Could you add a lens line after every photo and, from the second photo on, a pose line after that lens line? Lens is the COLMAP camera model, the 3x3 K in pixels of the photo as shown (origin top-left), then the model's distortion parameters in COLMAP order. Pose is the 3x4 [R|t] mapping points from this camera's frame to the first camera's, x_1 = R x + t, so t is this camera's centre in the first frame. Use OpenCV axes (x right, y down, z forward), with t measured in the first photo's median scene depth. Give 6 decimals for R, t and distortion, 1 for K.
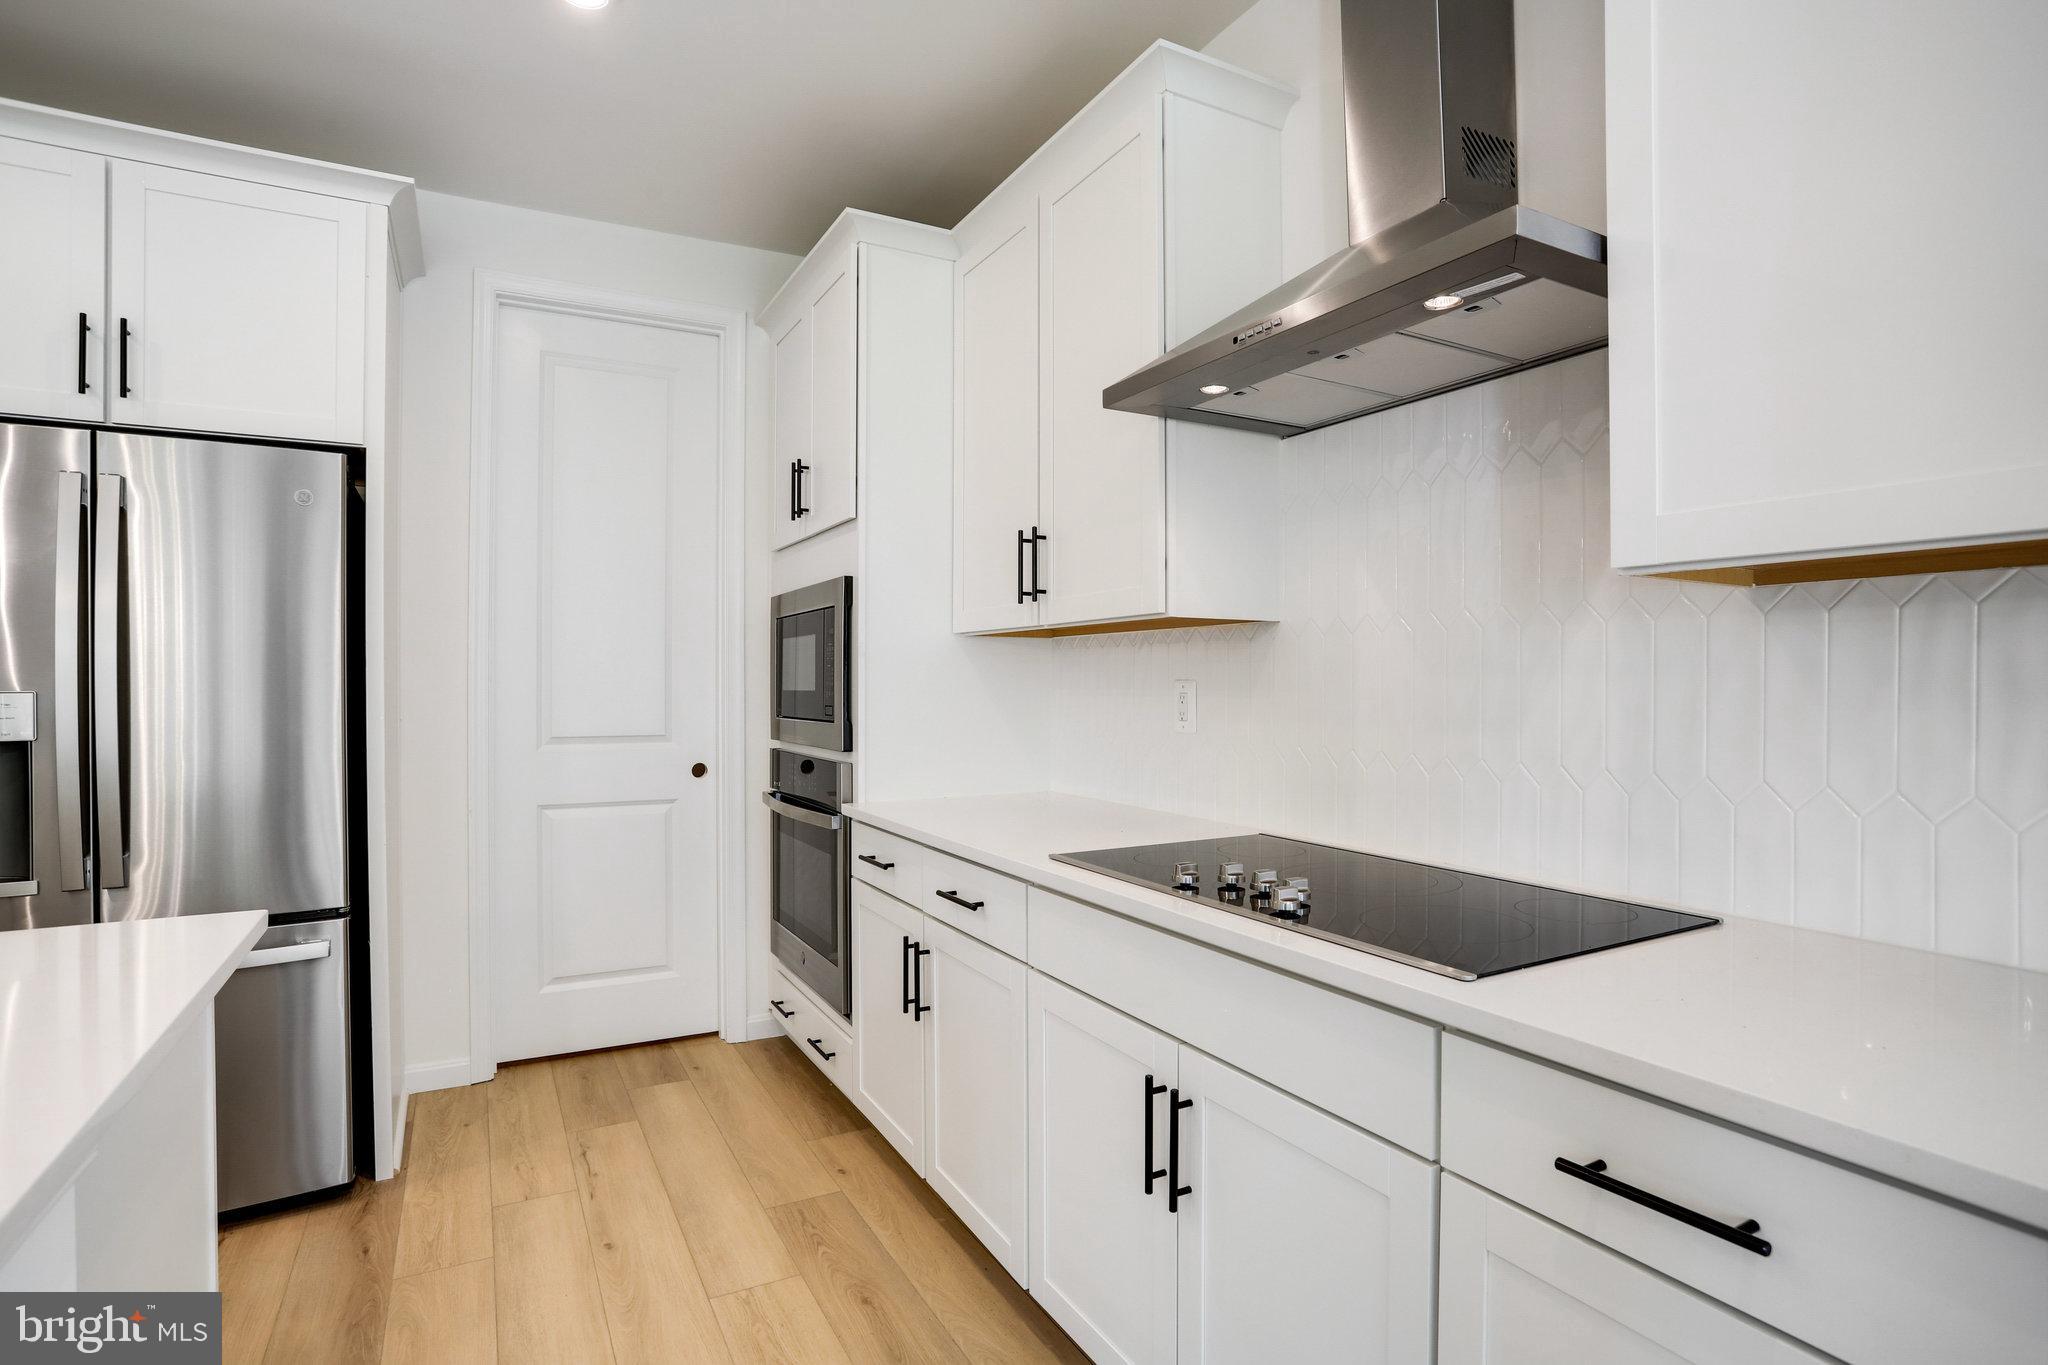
lens RADIAL K [[1038.4, 0, 1036.6], [0, 1038.4, 689.4], [0, 0, 1]] dist [-0.060959, 0.026067]
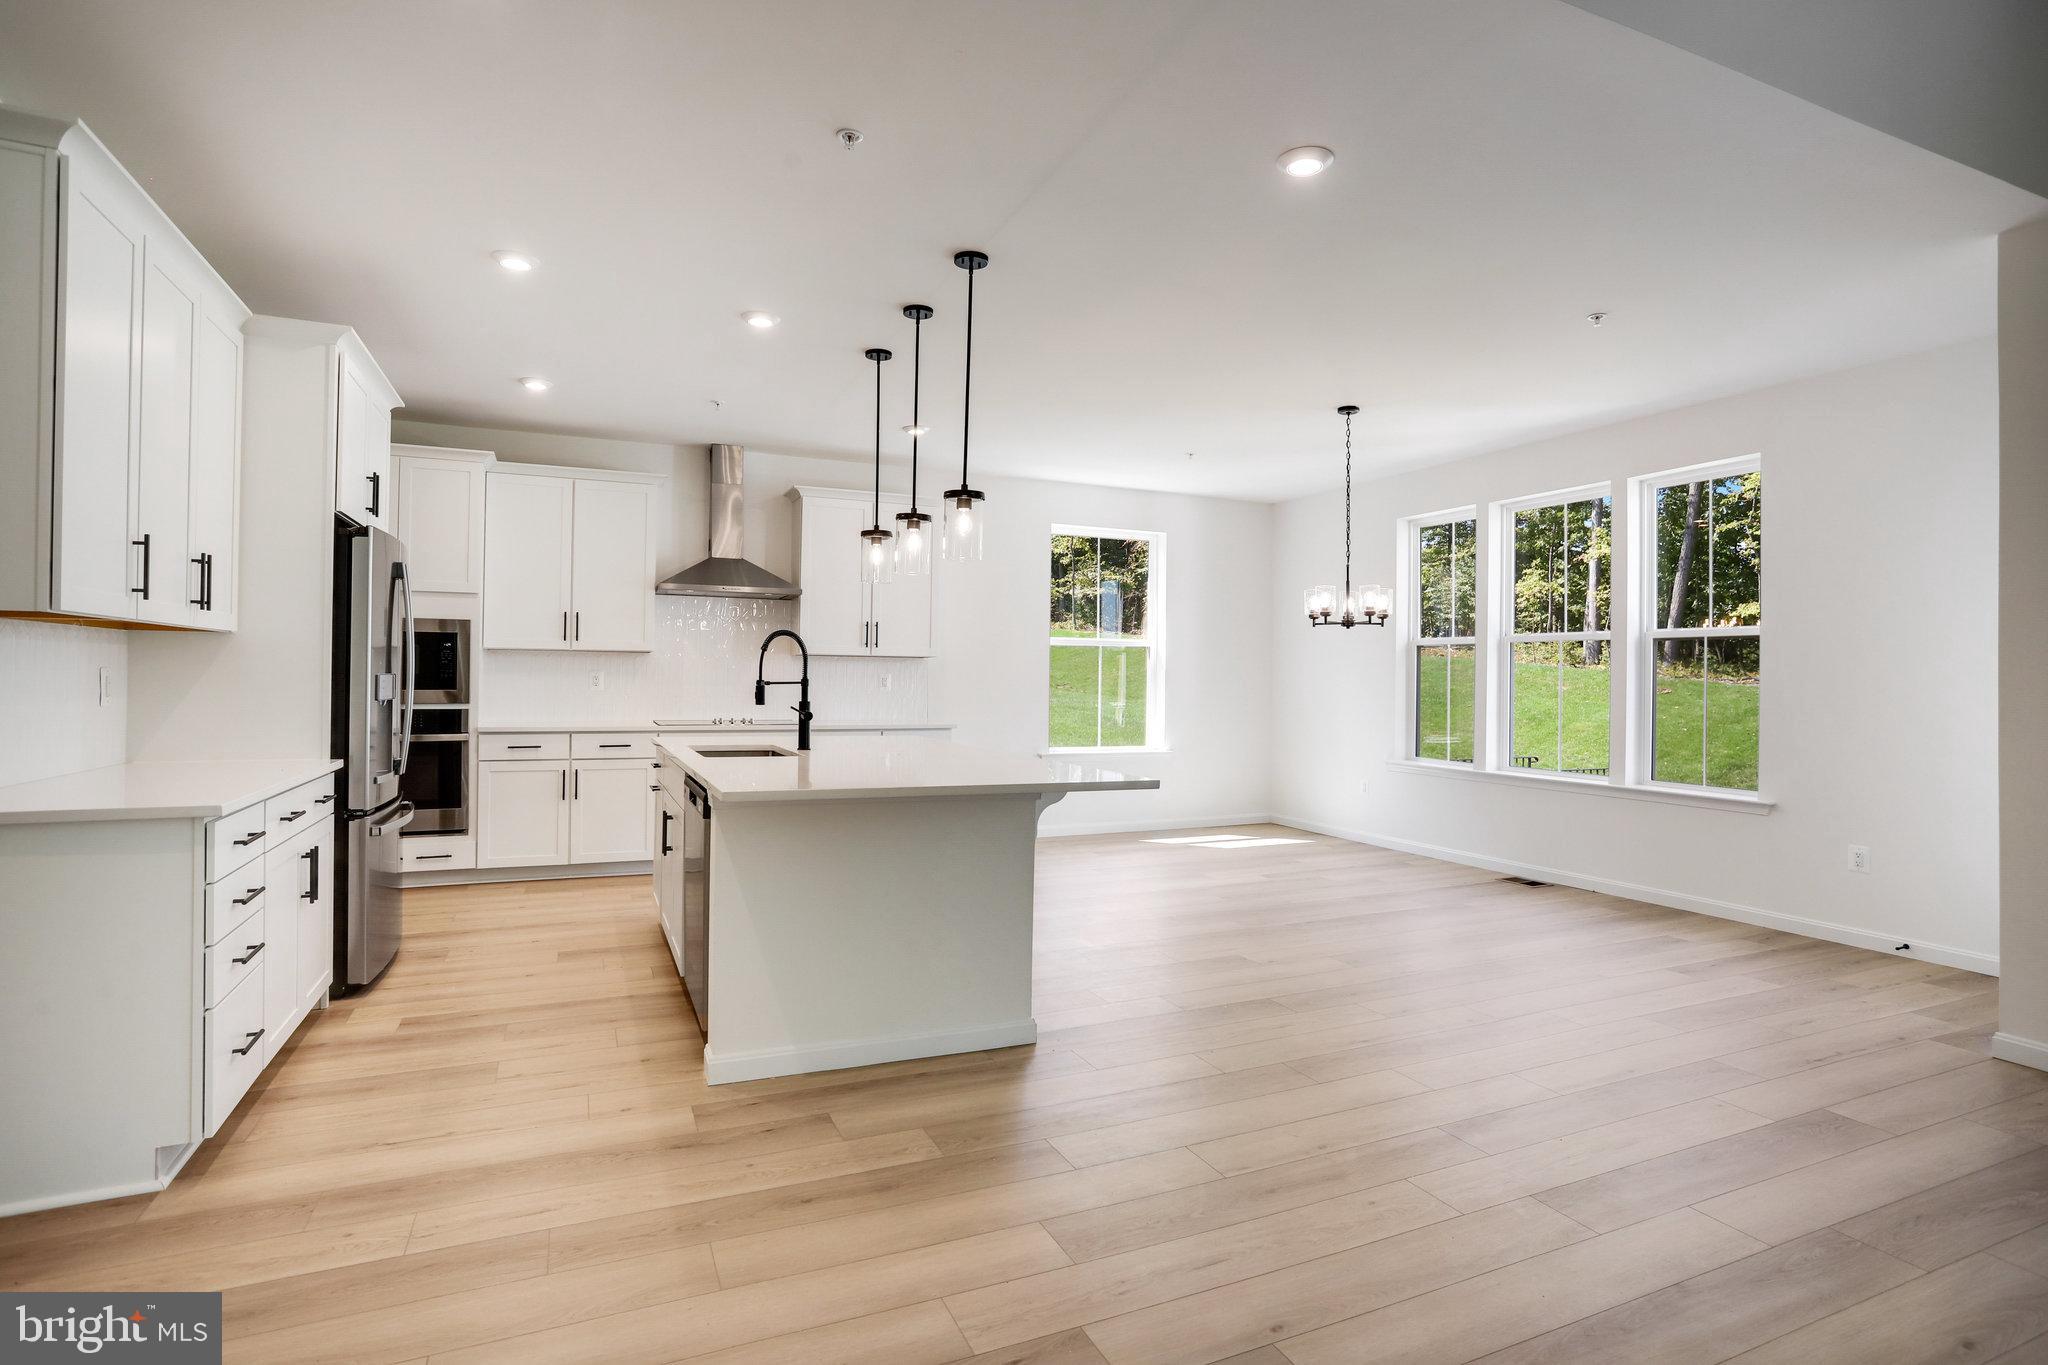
lens RADIAL K [[1038.4, 0, 1029.5], [0, 1038.4, 667.6], [0, 0, 1]] dist [-0.060959, 0.026067]
pose [[0.082648, 0.009392, 0.996535, -2.534750], [-0.004411, 0.999949, -0.009058, 0.002666], [-0.996569, -0.003647, 0.082685, -0.364239]]
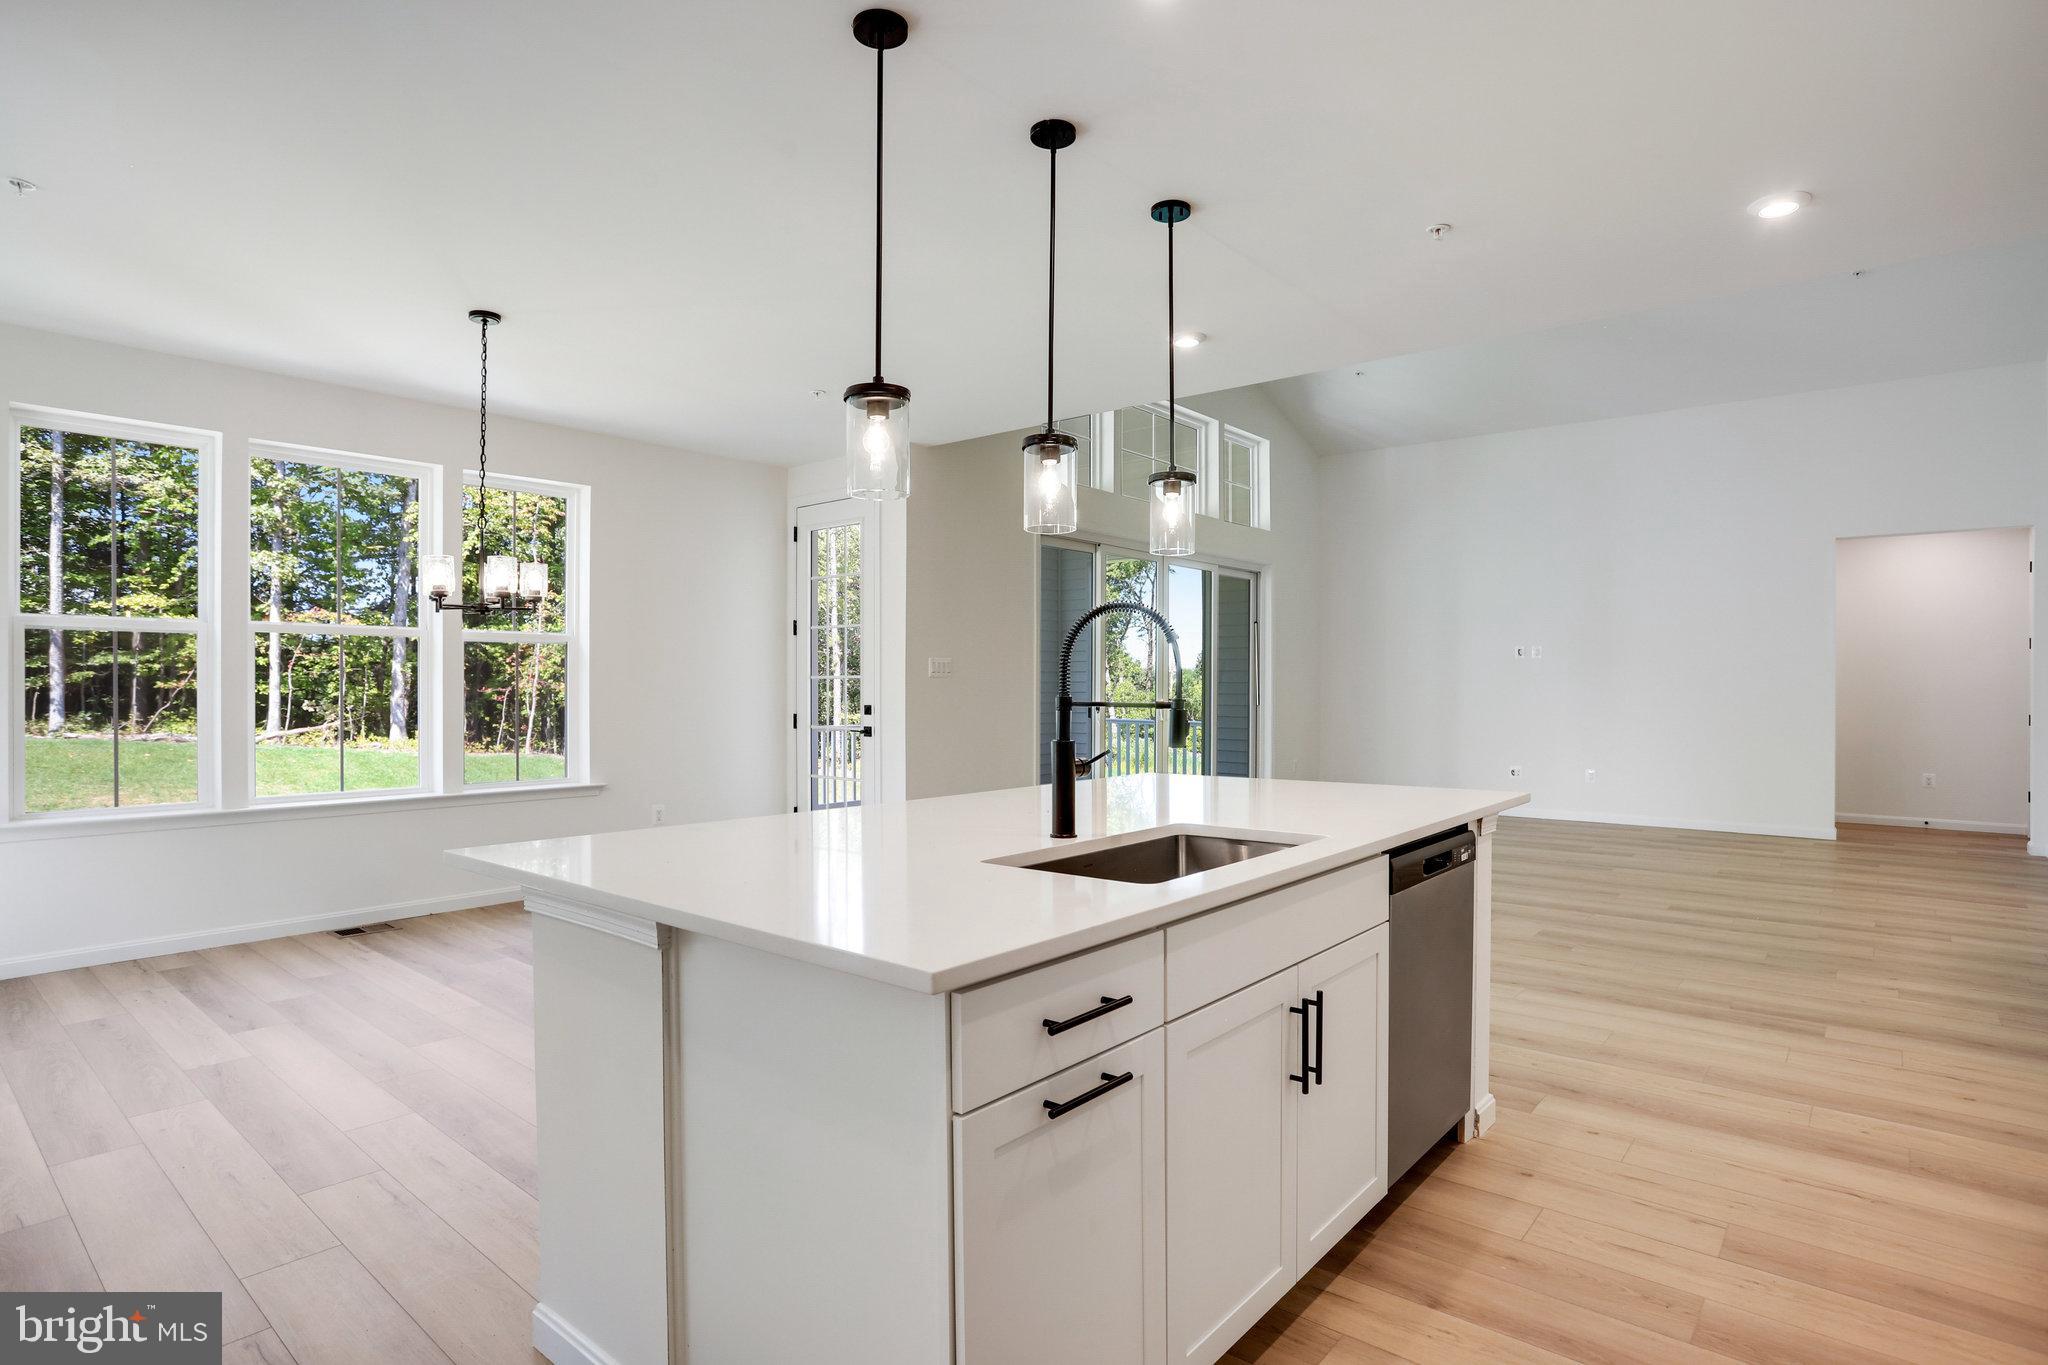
lens RADIAL K [[1038.4, 0, 1028.7], [0, 1038.4, 710.2], [0, 0, 1]] dist [-0.060959, 0.026067]
pose [[-0.932767, 0.008347, -0.360382, -0.324171], [-0.002661, 0.999545, 0.030037, -0.005280], [0.360469, 0.028976, -0.932321, 1.064964]]
